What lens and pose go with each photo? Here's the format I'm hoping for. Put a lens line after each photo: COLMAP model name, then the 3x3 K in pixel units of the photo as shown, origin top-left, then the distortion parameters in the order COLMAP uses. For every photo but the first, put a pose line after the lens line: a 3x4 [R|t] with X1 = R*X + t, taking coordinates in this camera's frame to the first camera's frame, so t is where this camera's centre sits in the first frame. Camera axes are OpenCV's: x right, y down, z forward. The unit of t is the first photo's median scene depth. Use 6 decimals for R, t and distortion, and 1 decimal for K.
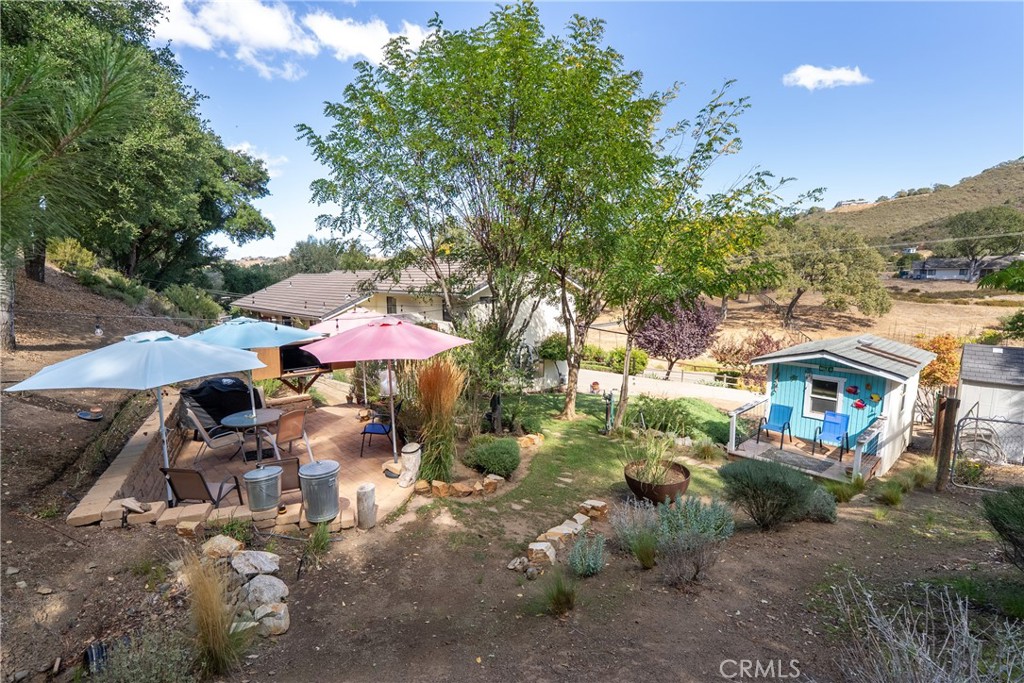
lens RADIAL K [[459.2, 0, 512.5], [0, 459.2, 339.5], [0, 0, 1]] dist [-0.003963, 0.001019]
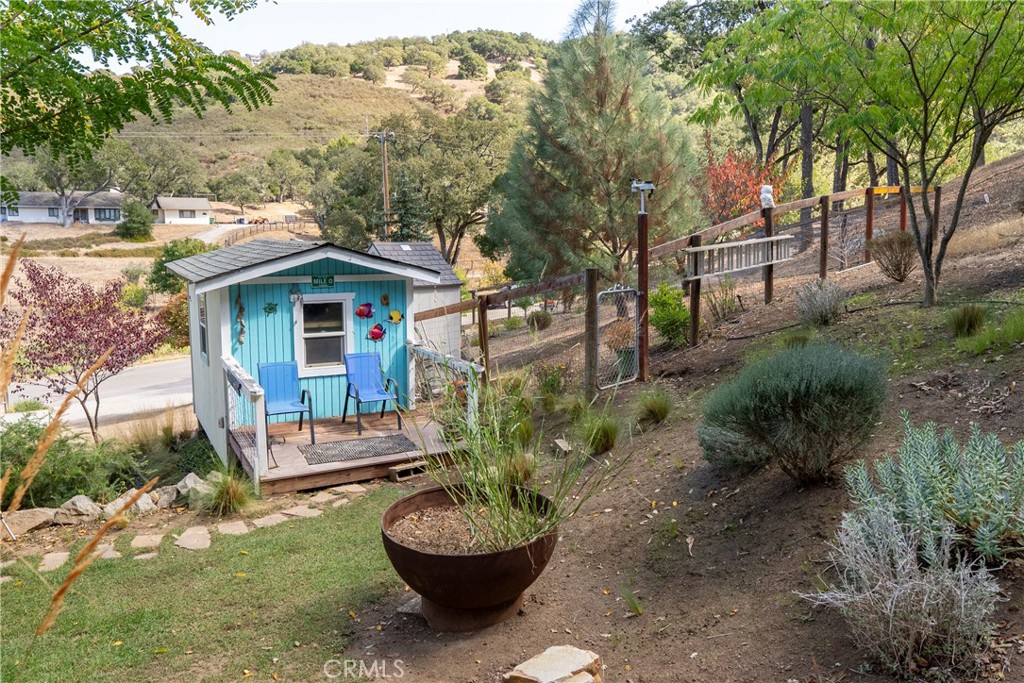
lens RADIAL K [[782.5, 0, 512.7], [0, 782.5, 336.3], [0, 0, 1]] dist [0.004331, -0.000597]
pose [[0.233346, -0.127799, 0.963959, -0.151786], [0.126583, 0.986883, 0.100197, 0.057512], [-0.964119, 0.098640, 0.246463, 0.498314]]
